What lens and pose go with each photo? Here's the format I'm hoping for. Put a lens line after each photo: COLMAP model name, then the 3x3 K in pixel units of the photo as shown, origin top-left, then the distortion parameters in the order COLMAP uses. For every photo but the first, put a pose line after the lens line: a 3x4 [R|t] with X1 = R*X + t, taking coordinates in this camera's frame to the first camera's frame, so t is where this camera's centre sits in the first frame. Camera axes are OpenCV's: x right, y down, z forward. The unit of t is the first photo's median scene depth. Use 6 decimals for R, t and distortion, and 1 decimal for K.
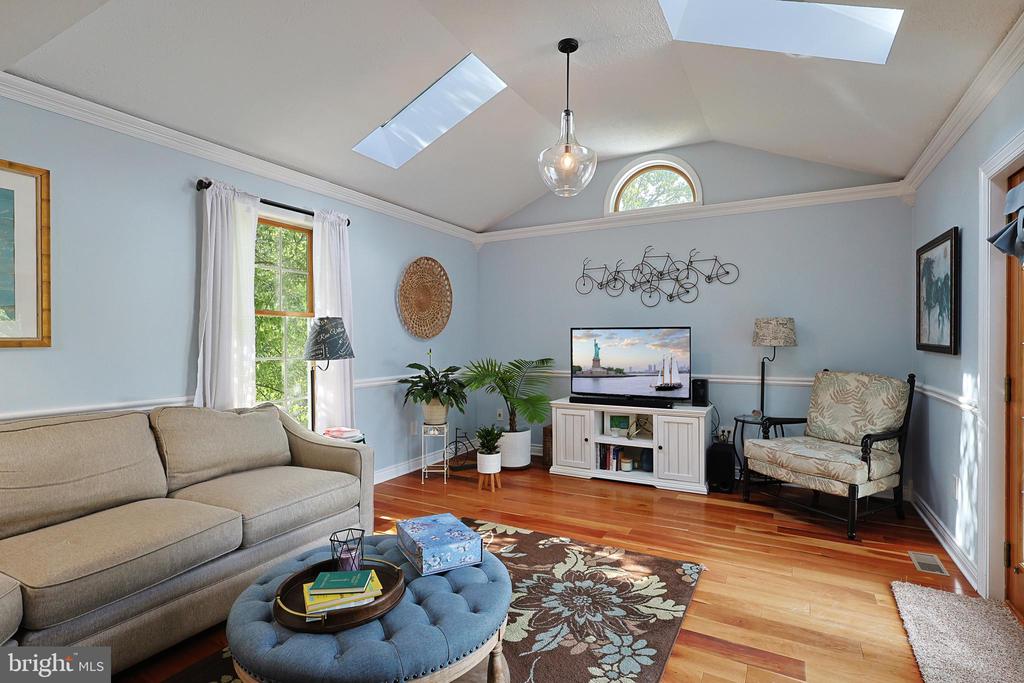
lens RADIAL K [[496.1, 0, 512.0], [0, 496.1, 341.5], [0, 0, 1]] dist [0.001799, 0.000036]
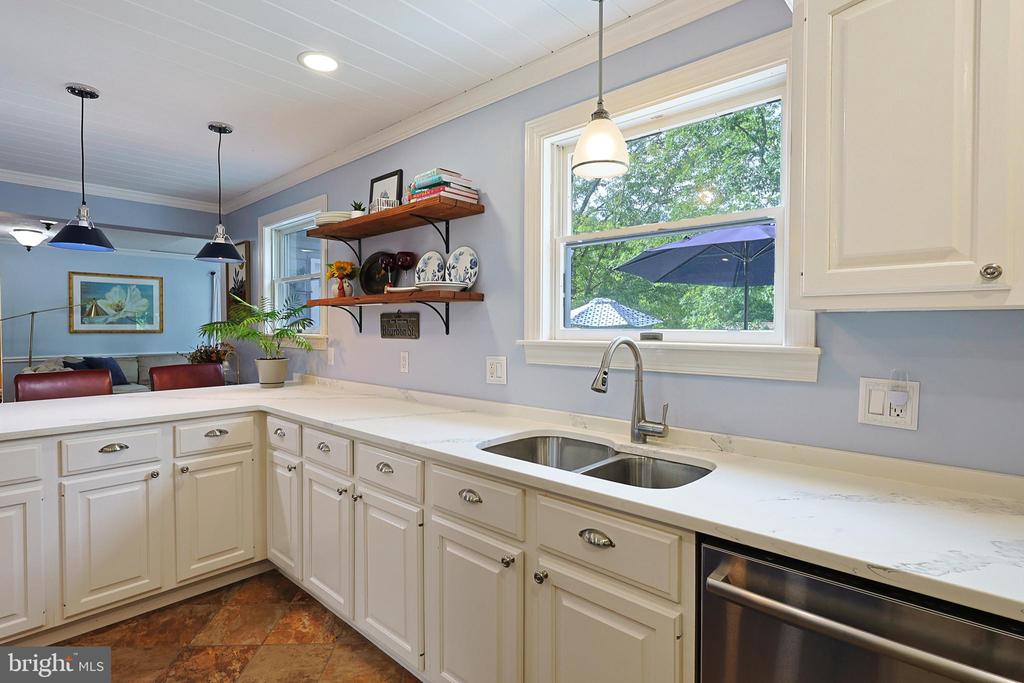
lens RADIAL K [[514.9, 0, 509.4], [0, 514.9, 336.0], [0, 0, 1]] dist [0.011095, -0.000323]
pose [[0.969885, 0.005489, -0.243500, 1.306641], [-0.002317, 0.999909, 0.013313, -0.011087], [0.243551, -0.012348, 0.969809, -1.078733]]
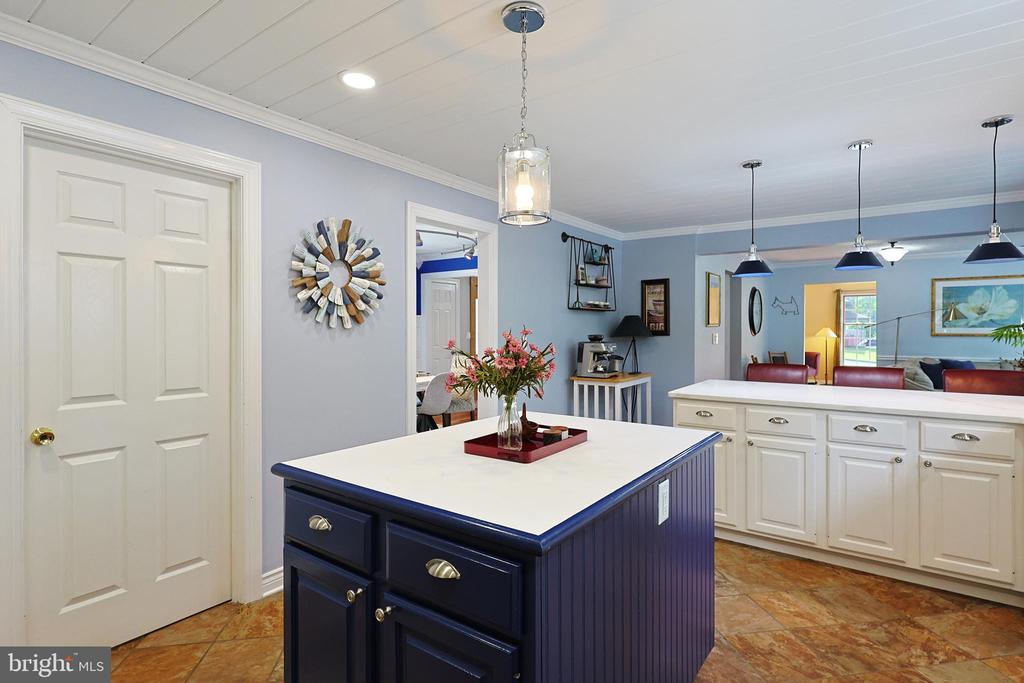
lens RADIAL K [[514.9, 0, 509.4], [0, 514.9, 336.0], [0, 0, 1]] dist [0.011095, -0.000323]
pose [[-0.120557, 0.012609, -0.992626, 1.510224], [-0.004492, 0.999902, 0.013247, -0.012771], [0.992696, 0.006056, -0.120489, -1.028187]]
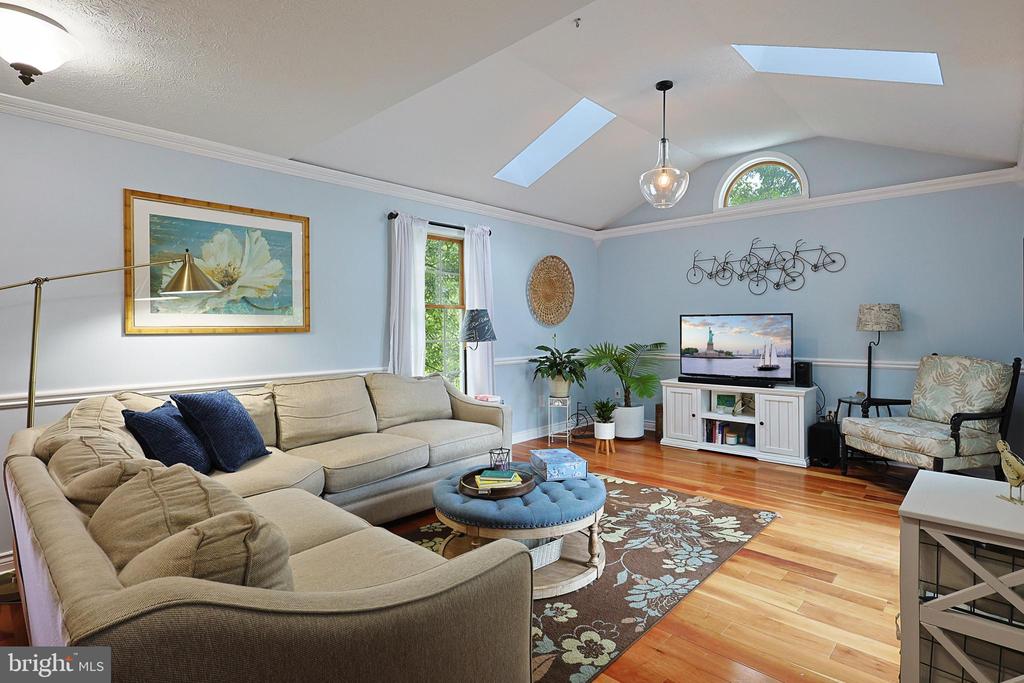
lens RADIAL K [[507.7, 0, 524.9], [0, 507.7, 323.2], [0, 0, 1]] dist [0.002605, -0.000282]
pose [[0.973765, -0.004739, -0.227505, 0.050665], [0.002924, 0.999961, -0.008315, -0.000546], [0.227536, 0.007432, 0.973741, -0.244979]]
